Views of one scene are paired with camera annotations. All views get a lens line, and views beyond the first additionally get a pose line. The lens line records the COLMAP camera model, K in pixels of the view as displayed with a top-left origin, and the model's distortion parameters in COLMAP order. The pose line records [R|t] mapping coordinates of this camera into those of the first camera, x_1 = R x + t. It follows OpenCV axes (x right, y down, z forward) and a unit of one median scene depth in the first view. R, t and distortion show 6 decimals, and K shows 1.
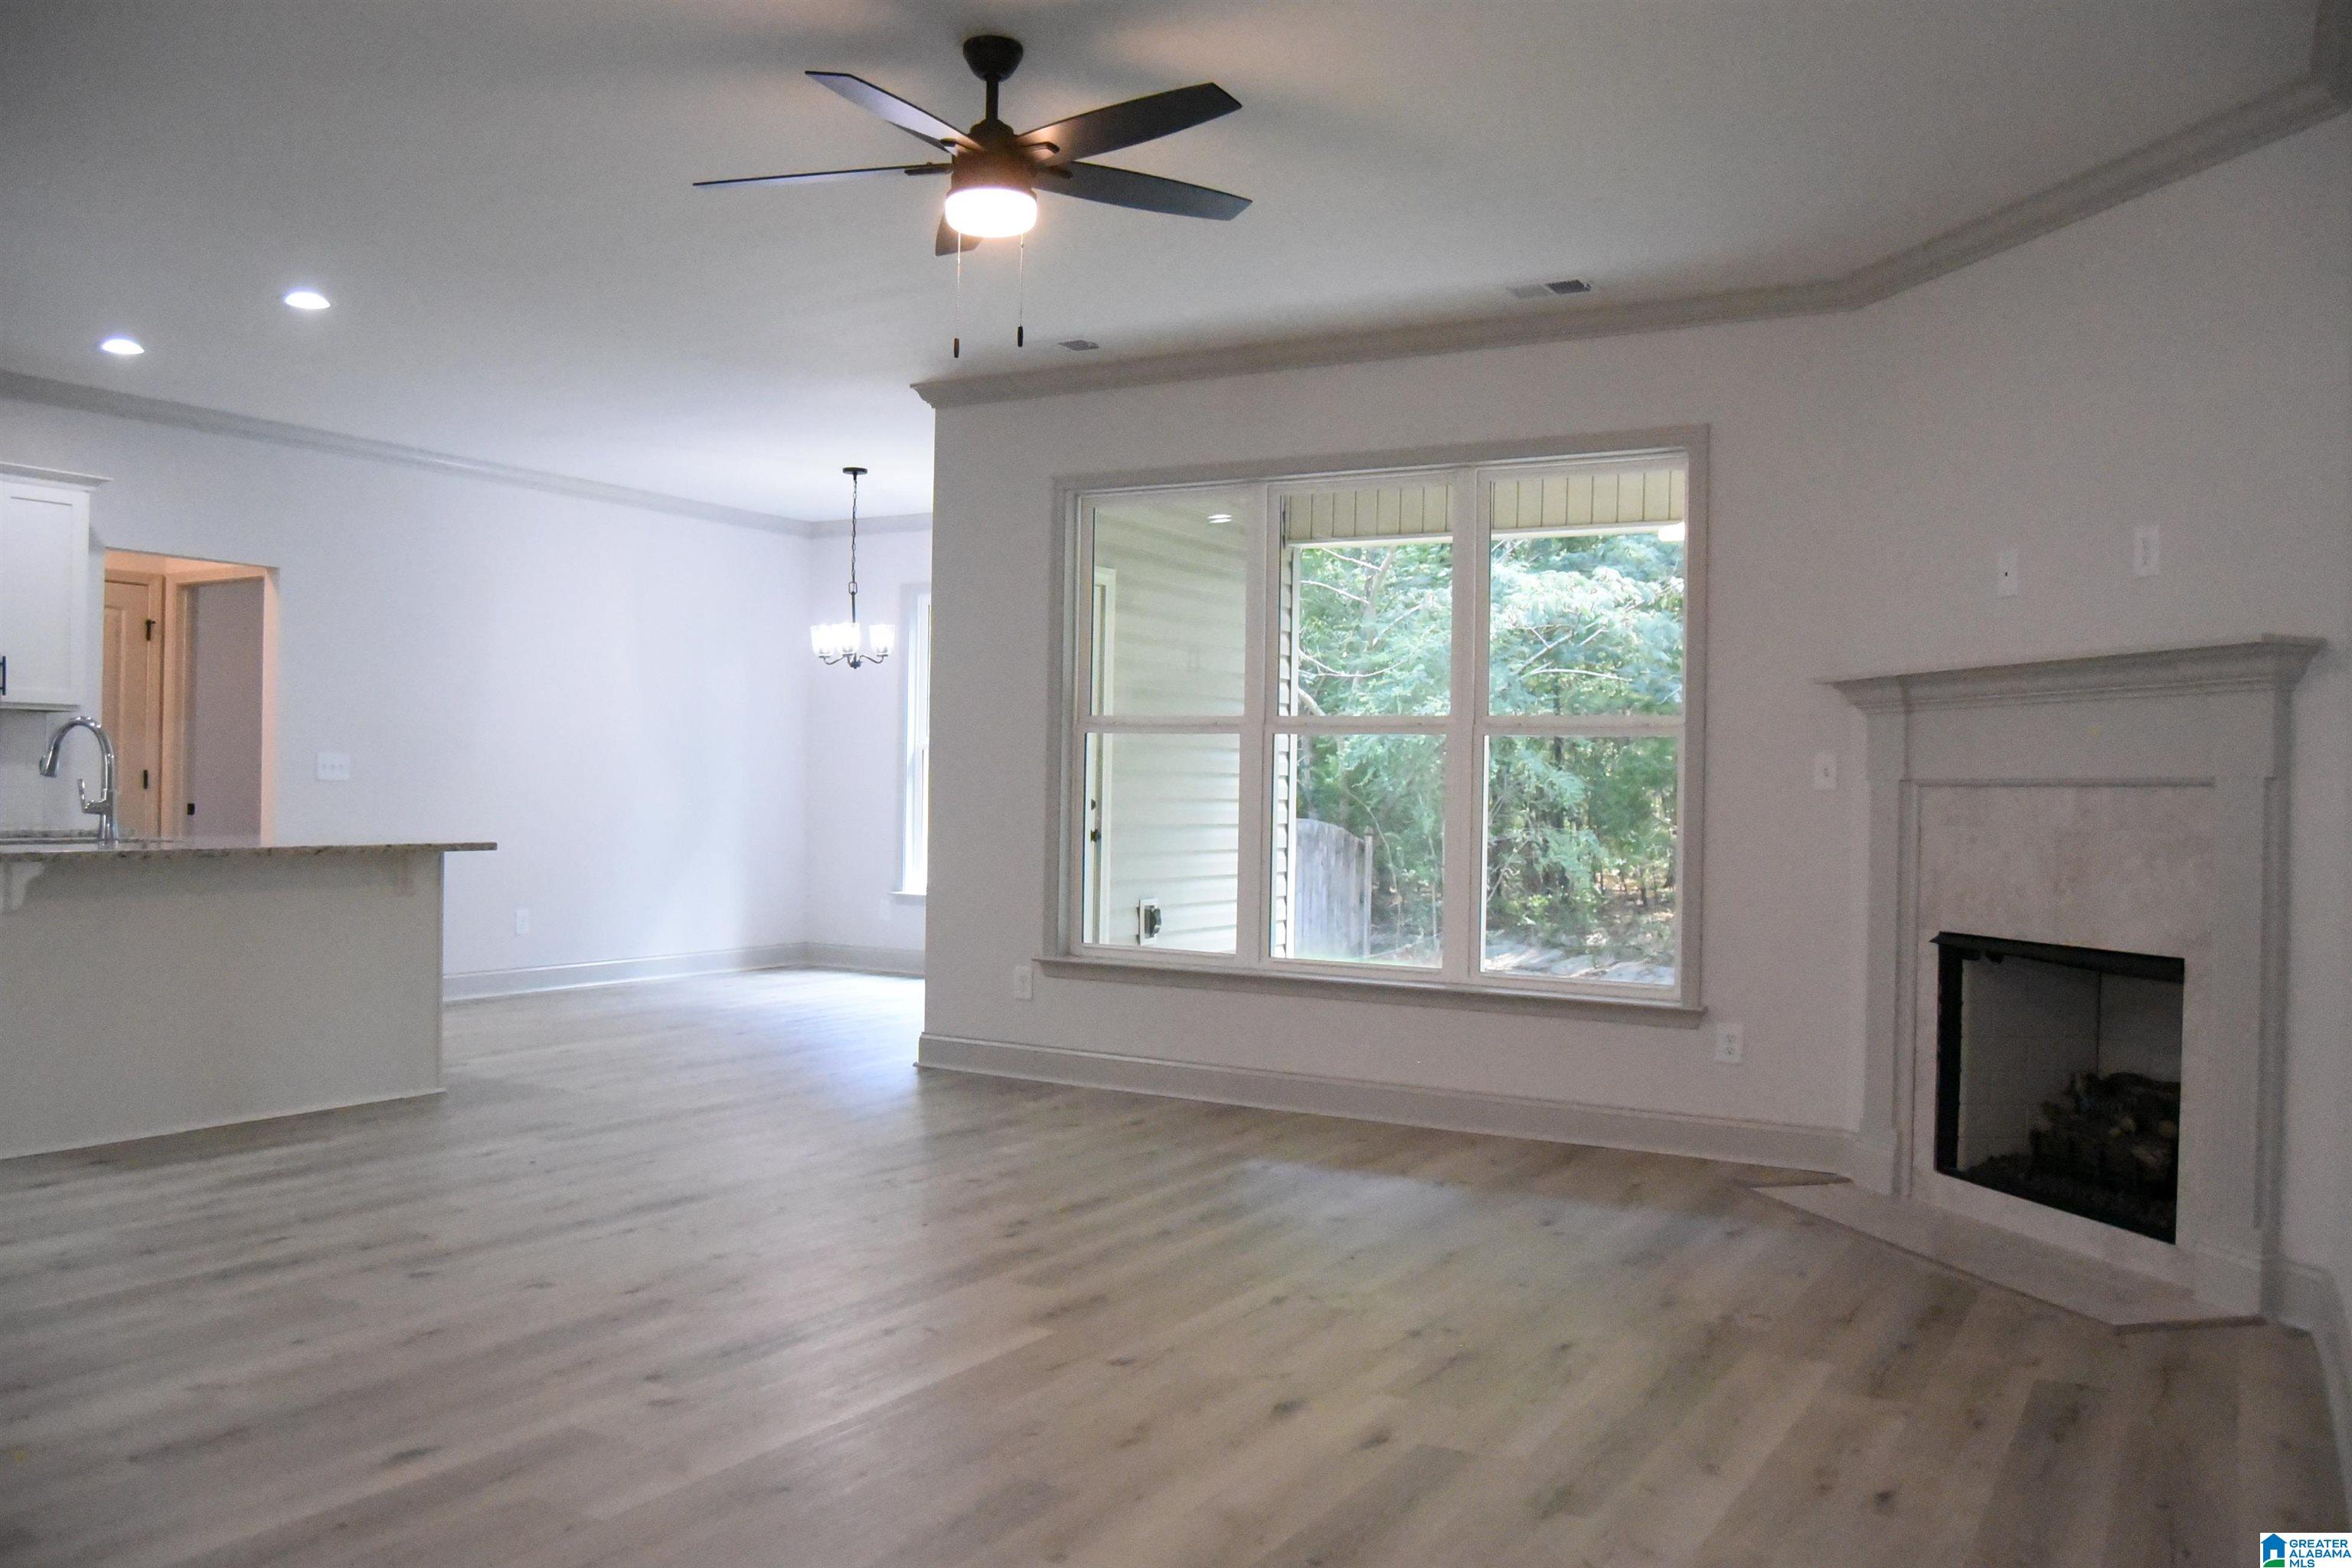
lens RADIAL K [[1842.9, 0, 1182.9], [0, 1842.9, 795.4], [0, 0, 1]] dist [-0.085947, 0.022252]
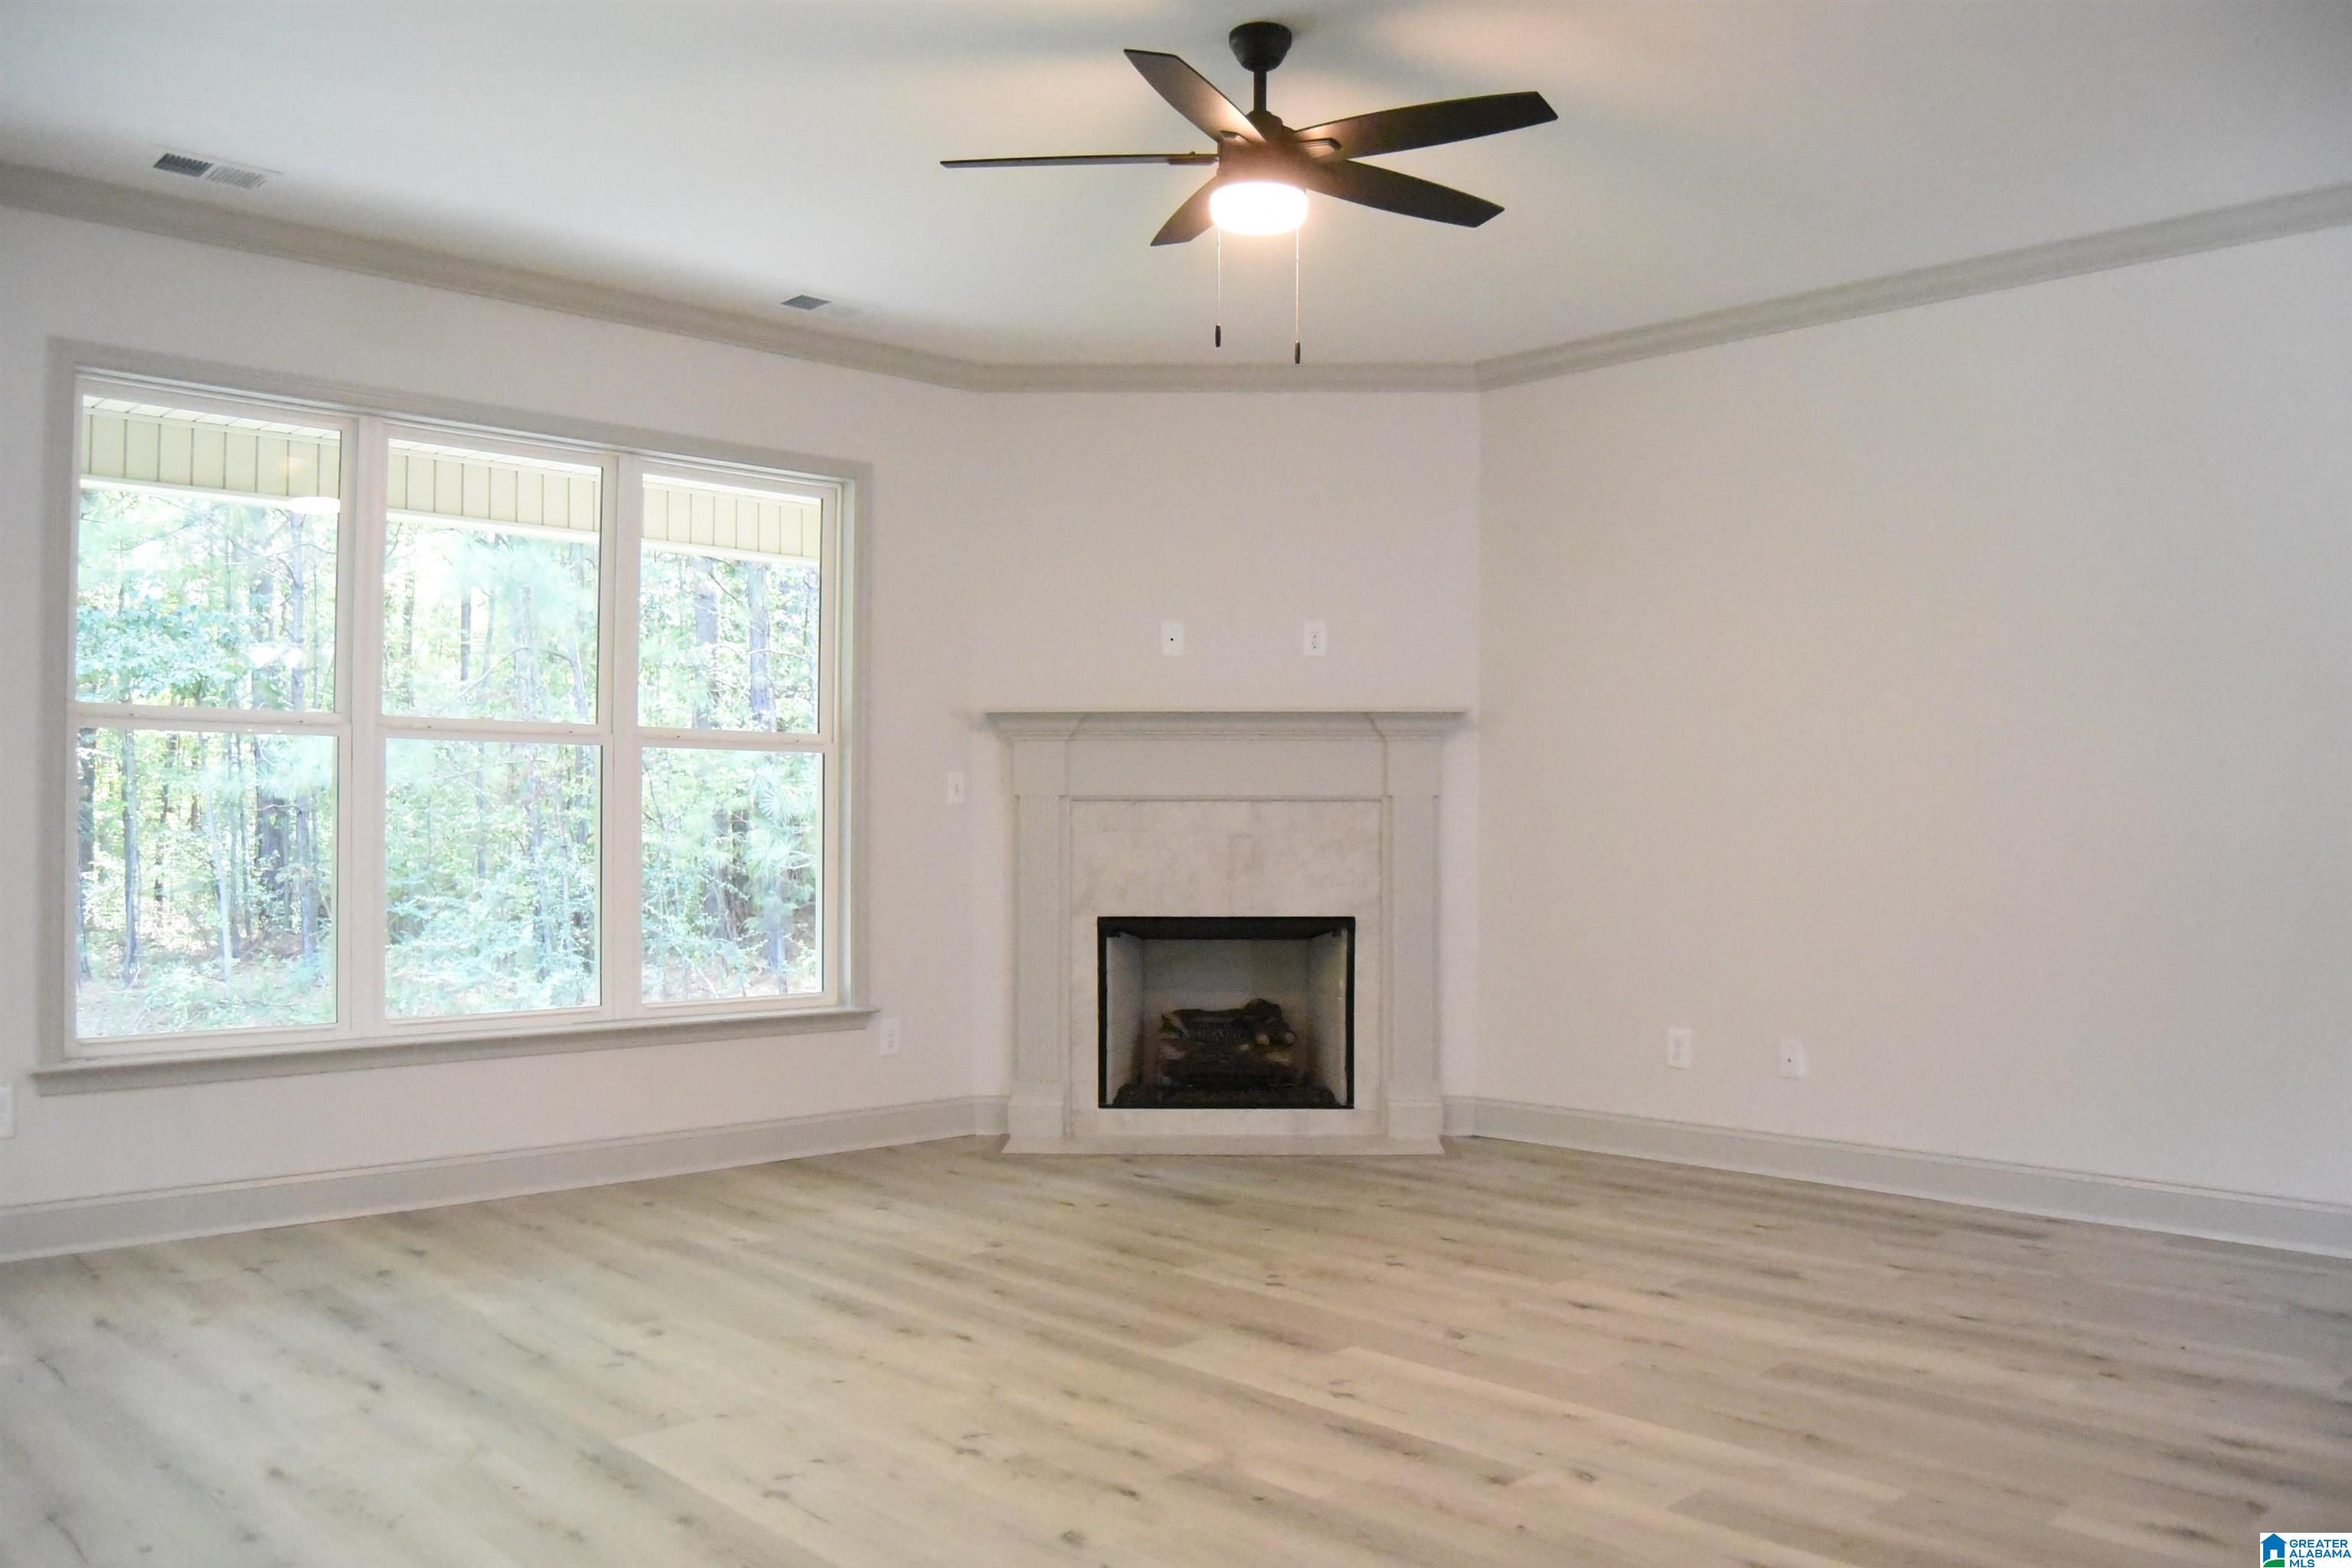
lens RADIAL K [[1842.9, 0, 1192.7], [0, 1842.9, 779.8], [0, 0, 1]] dist [-0.085947, 0.022252]
pose [[0.262026, 0.003350, 0.965055, -0.832942], [0.003415, 0.999984, -0.004398, -0.014406], [-0.965055, 0.004448, 0.262010, 0.633452]]
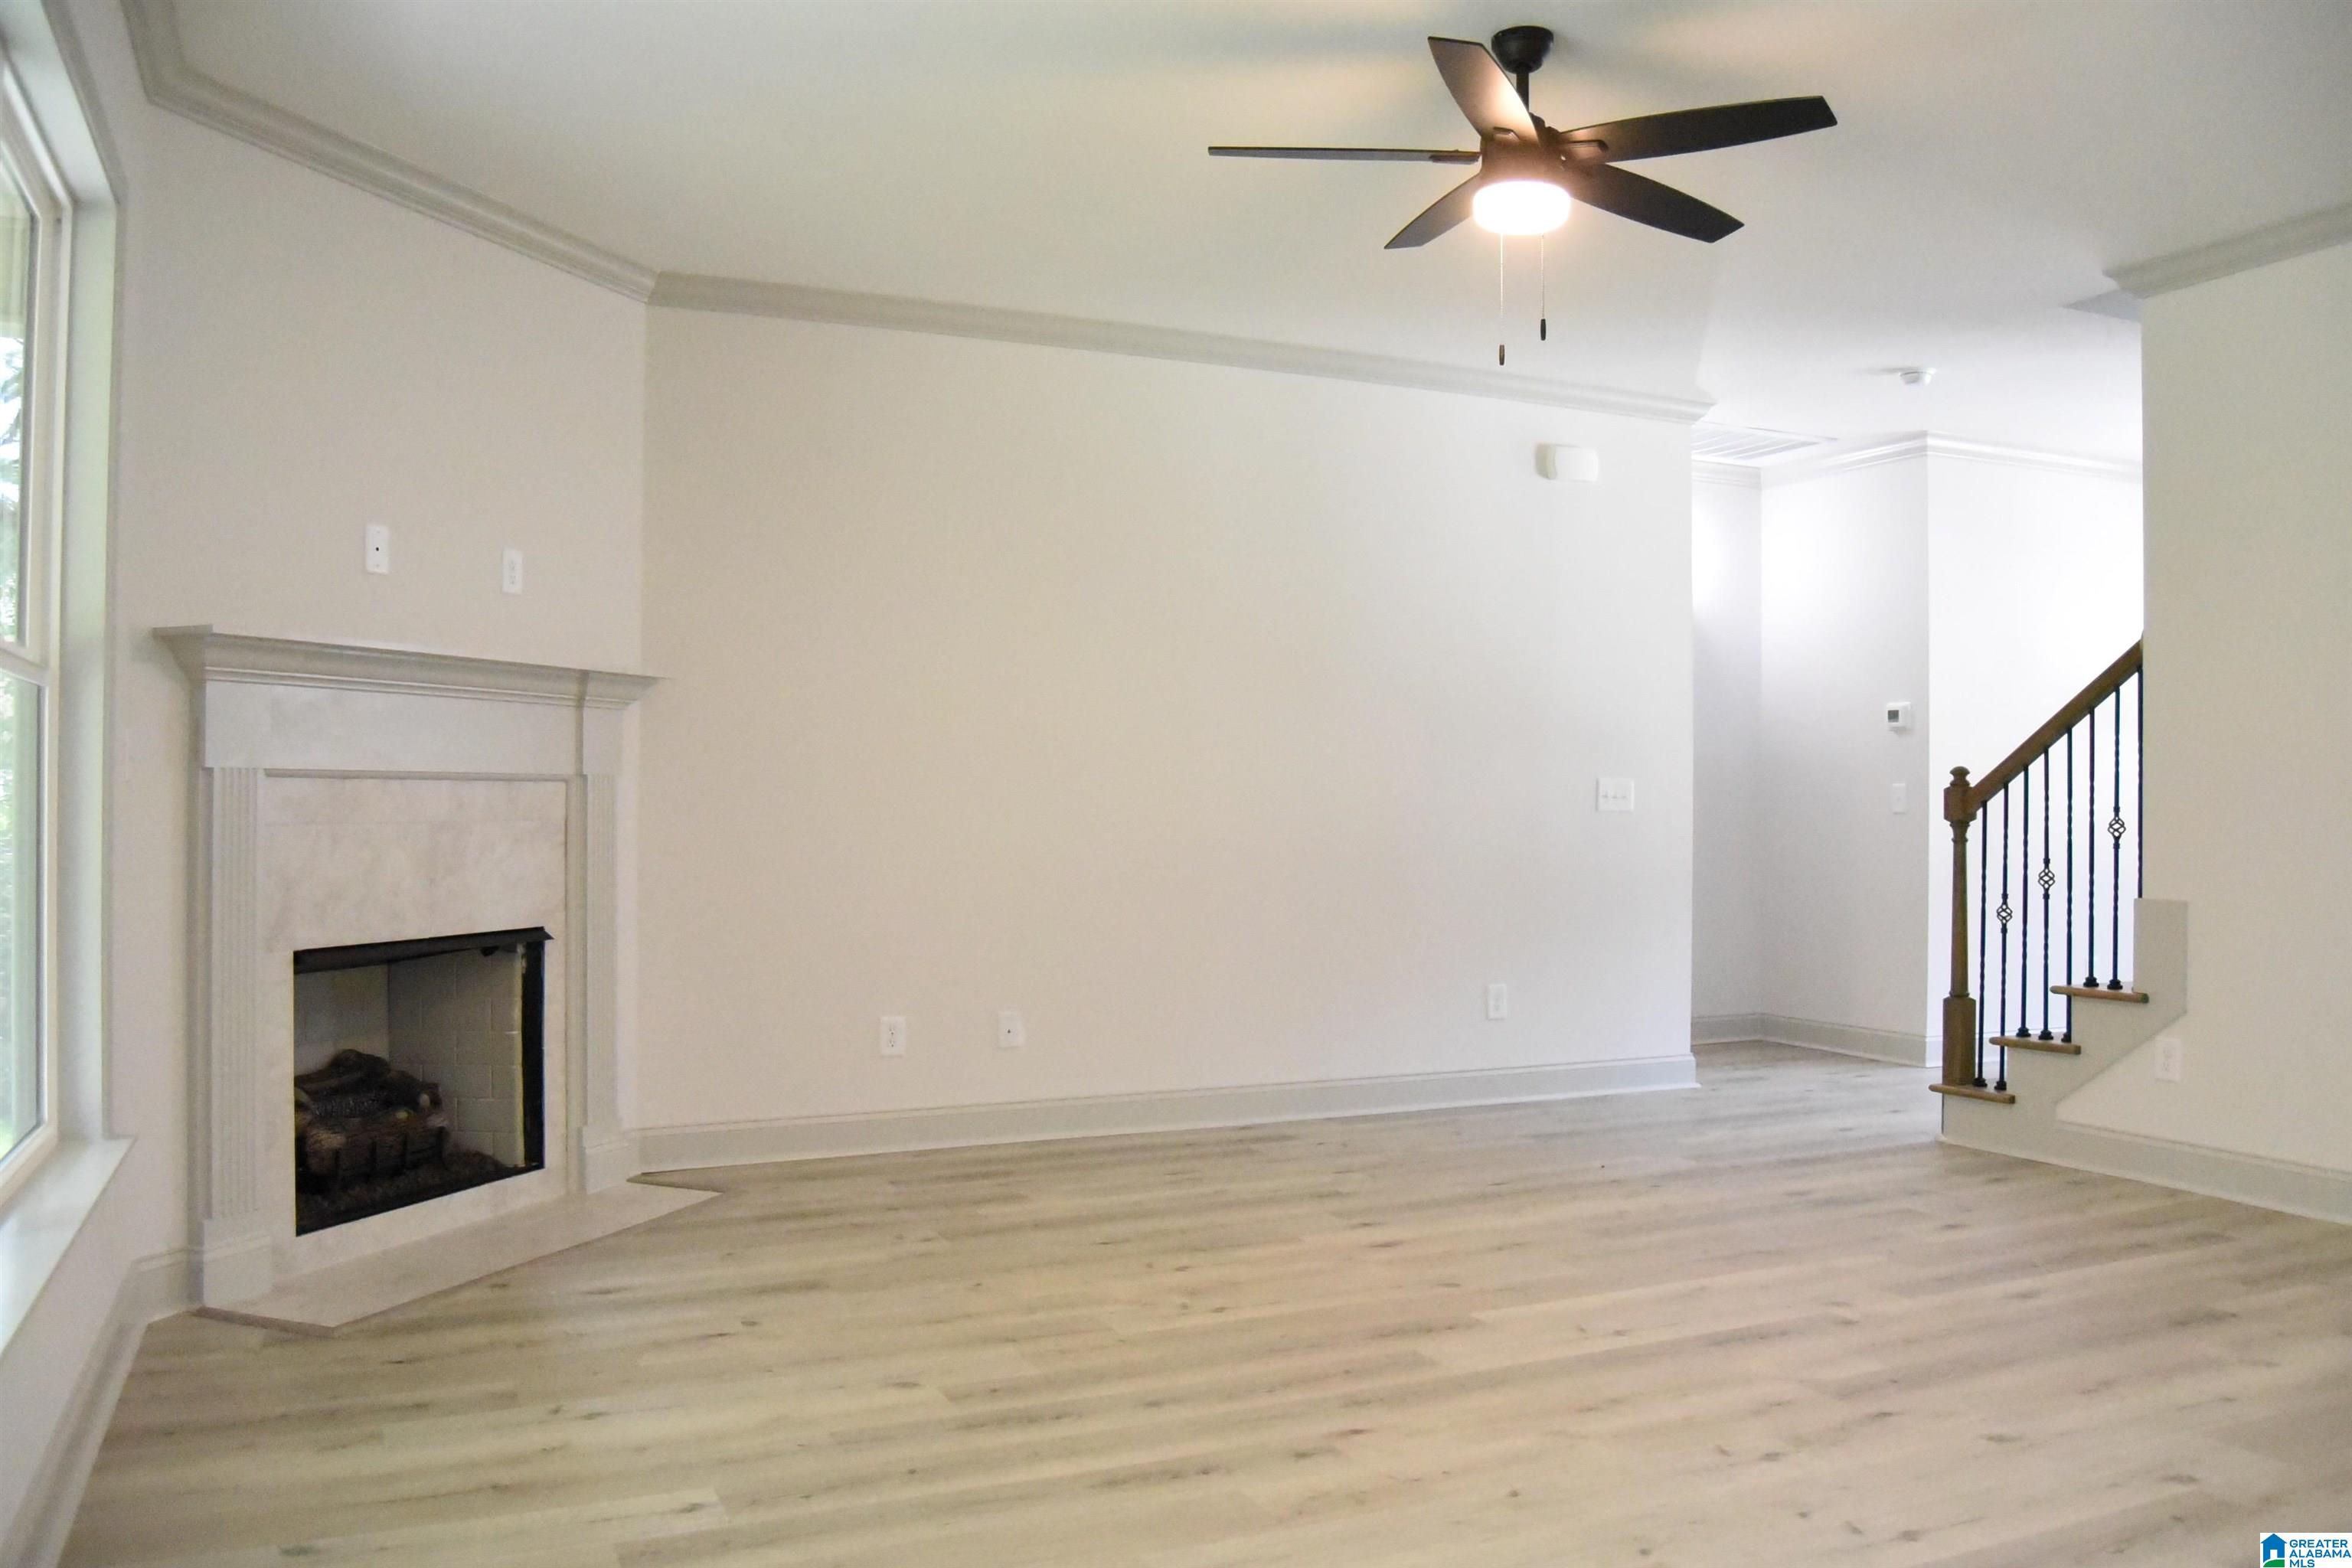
lens RADIAL K [[1842.9, 0, 1174.5], [0, 1842.9, 785.5], [0, 0, 1]] dist [-0.085947, 0.022252]
pose [[-0.826492, -0.018380, 0.562649, -0.404664], [-0.019407, 0.999803, 0.004154, -0.013449], [-0.562615, -0.007486, -0.826685, 1.534130]]
